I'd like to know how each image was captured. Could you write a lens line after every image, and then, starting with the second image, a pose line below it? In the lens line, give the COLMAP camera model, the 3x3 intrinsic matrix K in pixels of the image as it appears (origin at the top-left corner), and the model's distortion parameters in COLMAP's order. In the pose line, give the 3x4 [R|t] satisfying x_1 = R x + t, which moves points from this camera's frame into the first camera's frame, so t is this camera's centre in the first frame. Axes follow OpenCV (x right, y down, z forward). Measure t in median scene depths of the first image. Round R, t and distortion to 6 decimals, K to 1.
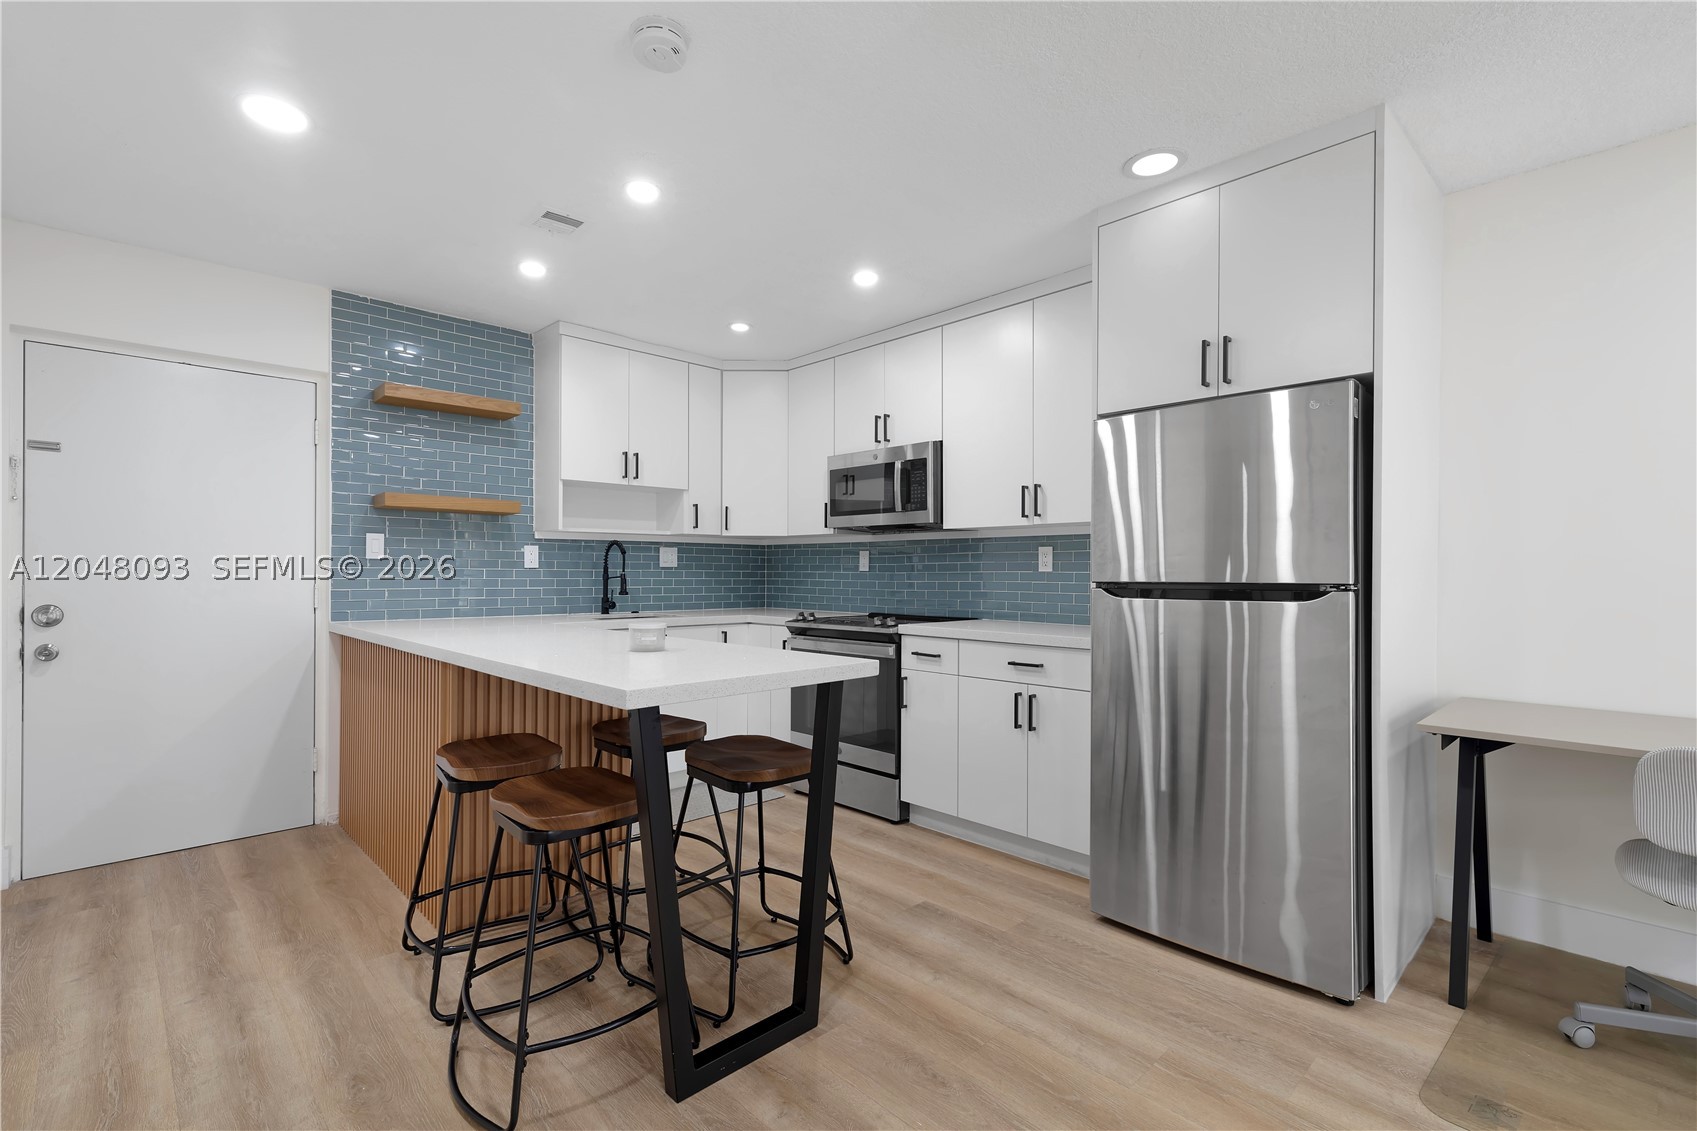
lens RADIAL K [[764.2, 0, 850.3], [0, 764.2, 569.8], [0, 0, 1]] dist [0.003737, -0.000403]
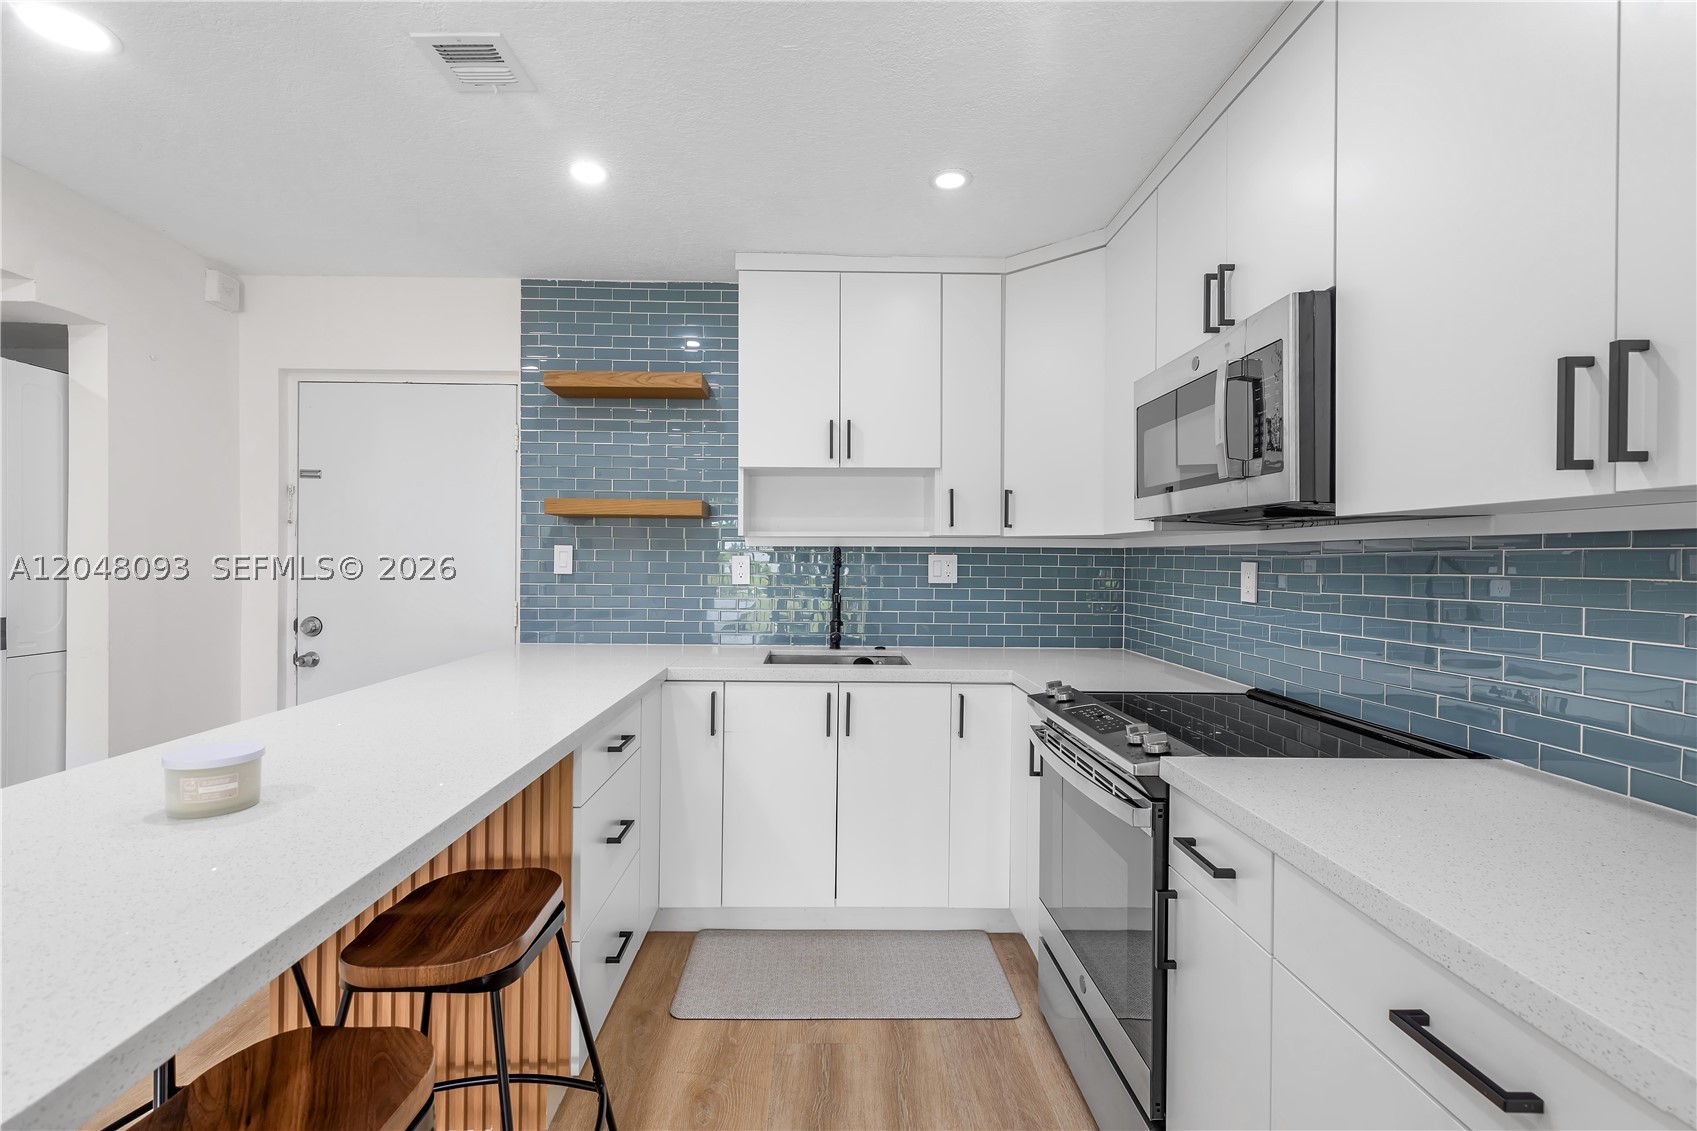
lens RADIAL K [[764.2, 0, 831.9], [0, 764.2, 561.1], [0, 0, 1]] dist [0.003737, -0.000403]
pose [[0.724681, 0.004501, -0.689070, 0.193561], [-0.004984, 0.999987, 0.001291, -0.028742], [0.689067, 0.002499, 0.724694, 0.520705]]
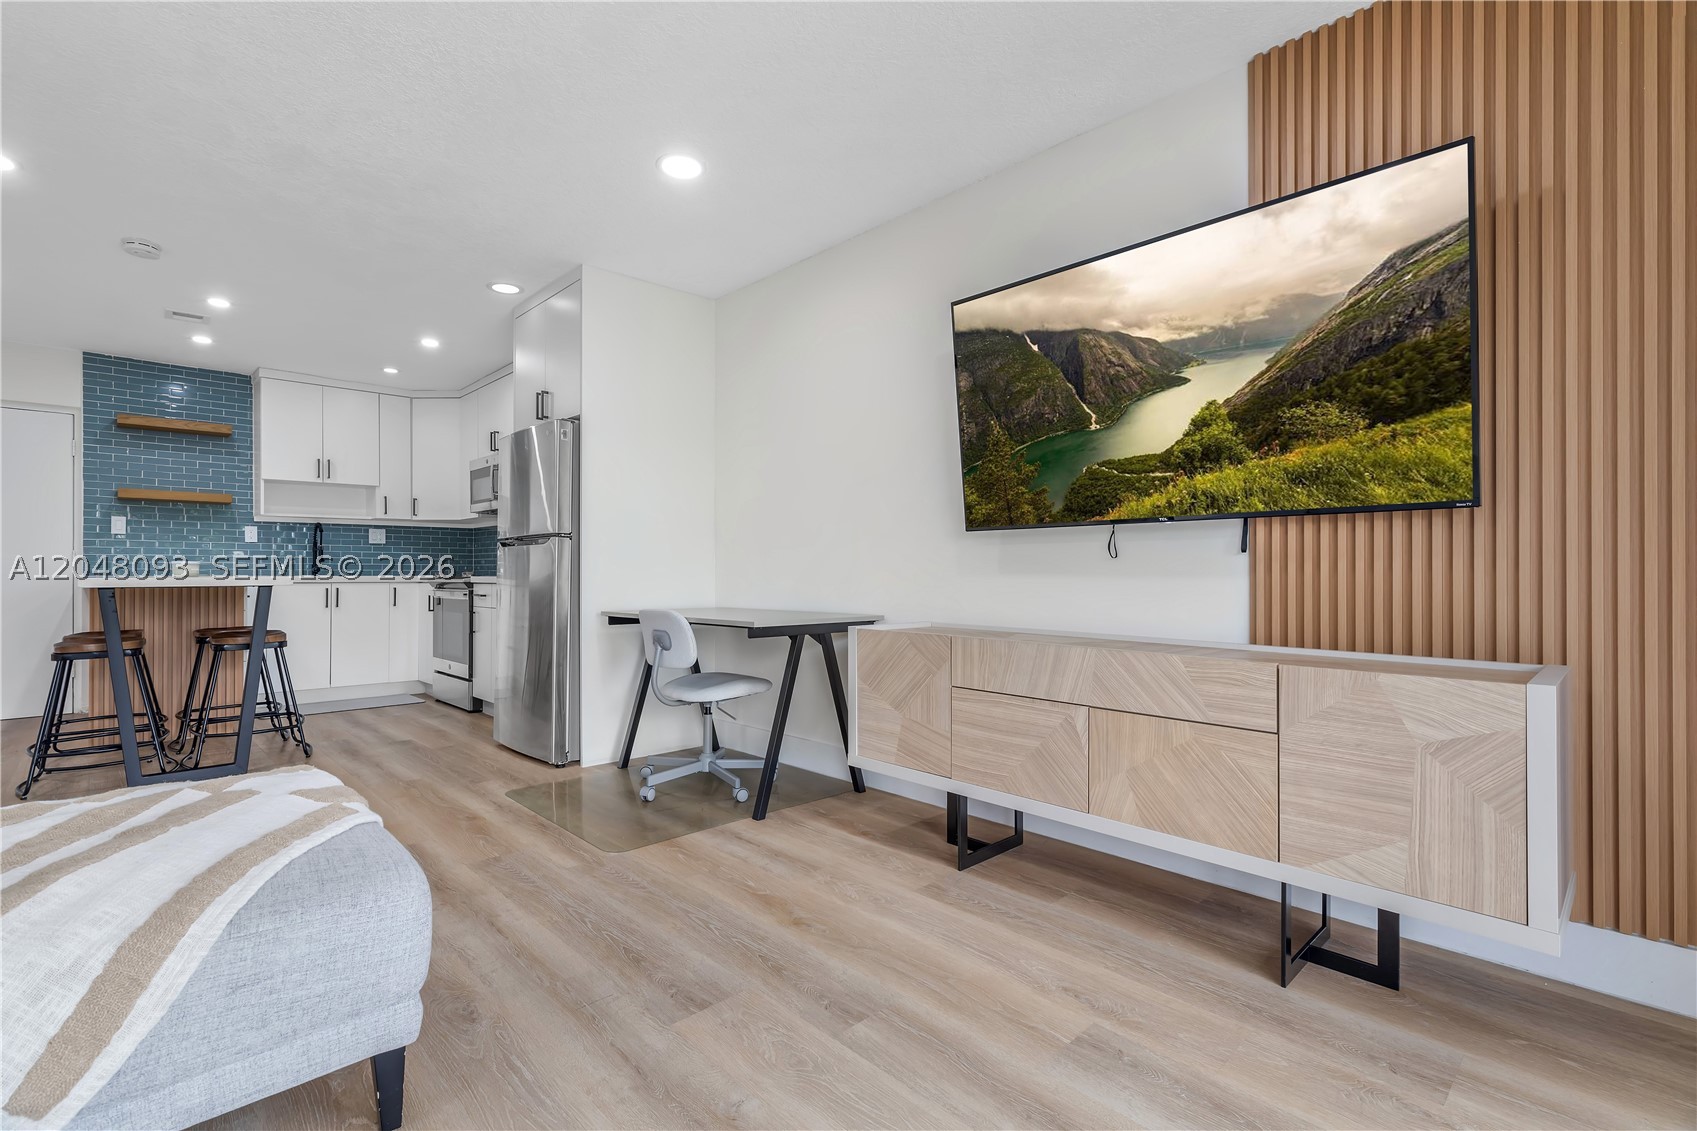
lens RADIAL K [[764.2, 0, 821.8], [0, 764.2, 567.9], [0, 0, 1]] dist [0.003737, -0.000403]
pose [[0.999937, -0.005285, -0.009901, 0.669641], [0.005255, 0.999981, -0.003110, 0.056927], [0.009918, 0.003058, 0.999946, -0.409601]]
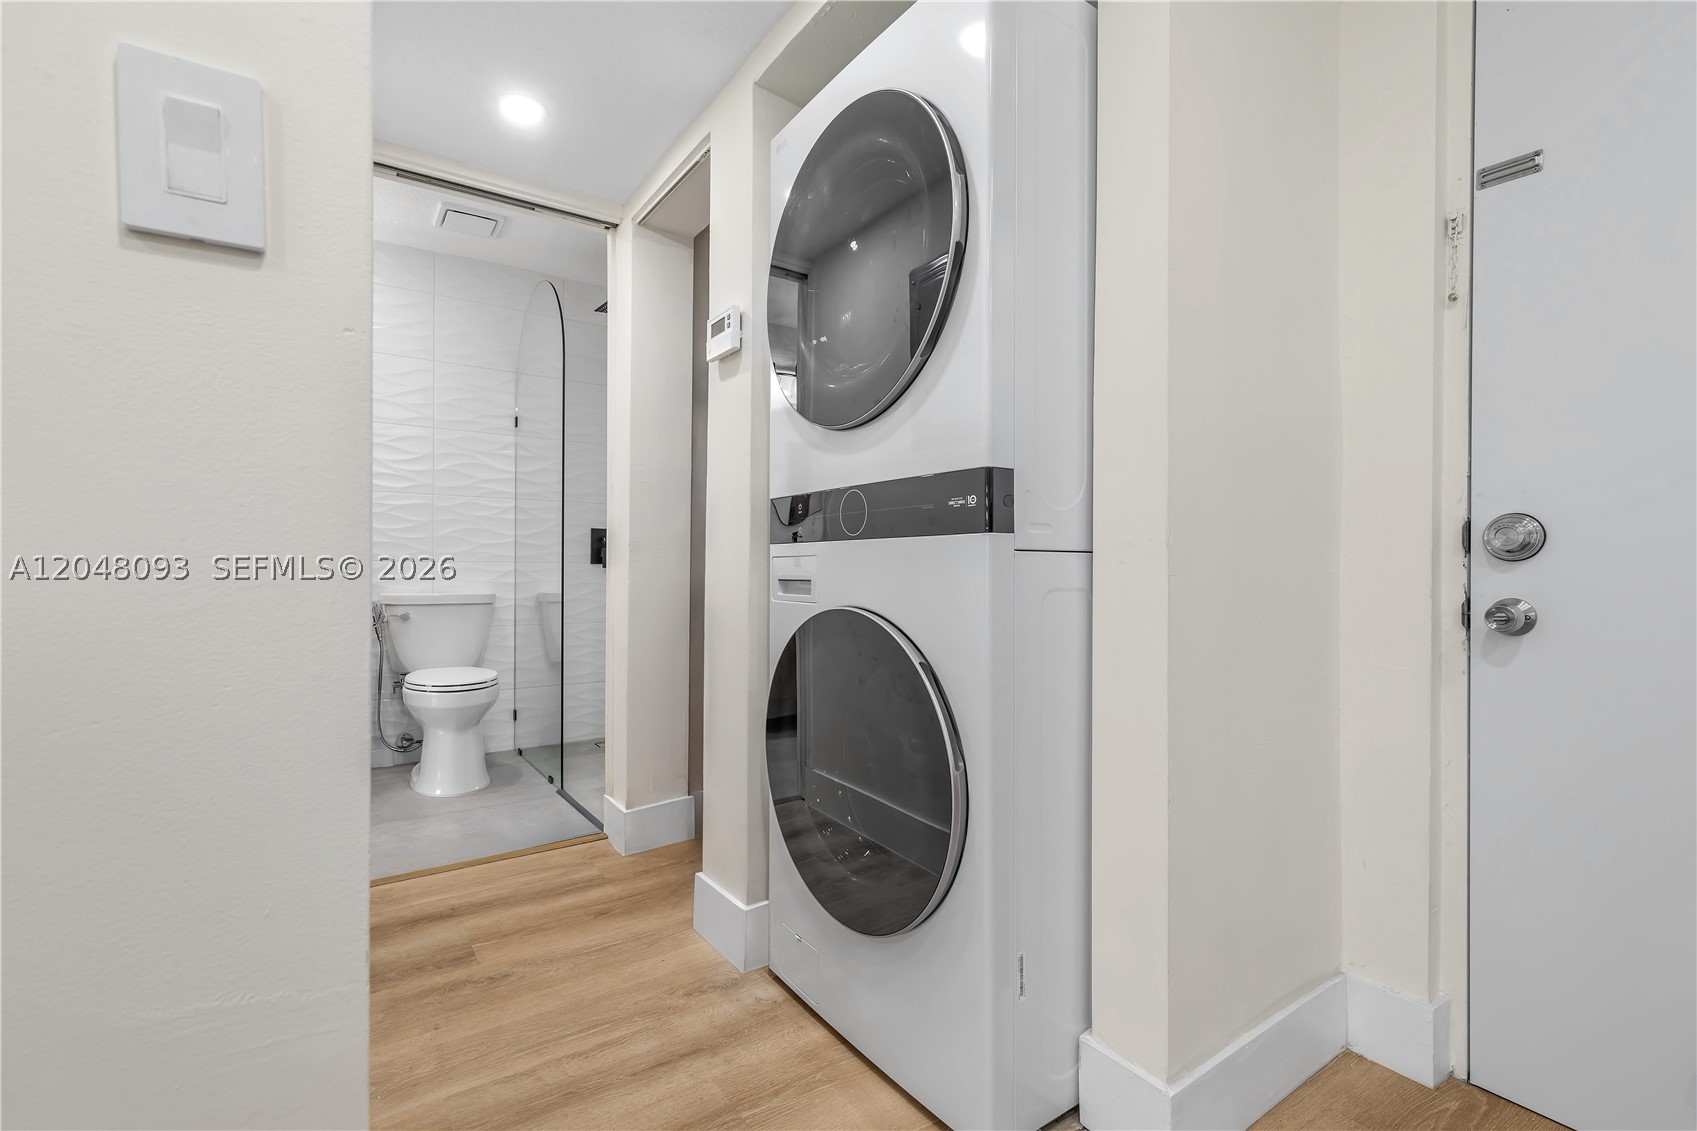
lens RADIAL K [[764.2, 0, 847.8], [0, 764.2, 572.0], [0, 0, 1]] dist [0.003737, -0.000403]
pose [[-0.173044, -0.005109, -0.984901, -0.382380], [-0.003050, 0.999985, -0.004651, 0.061577], [0.984909, 0.002199, -0.173057, 0.499306]]
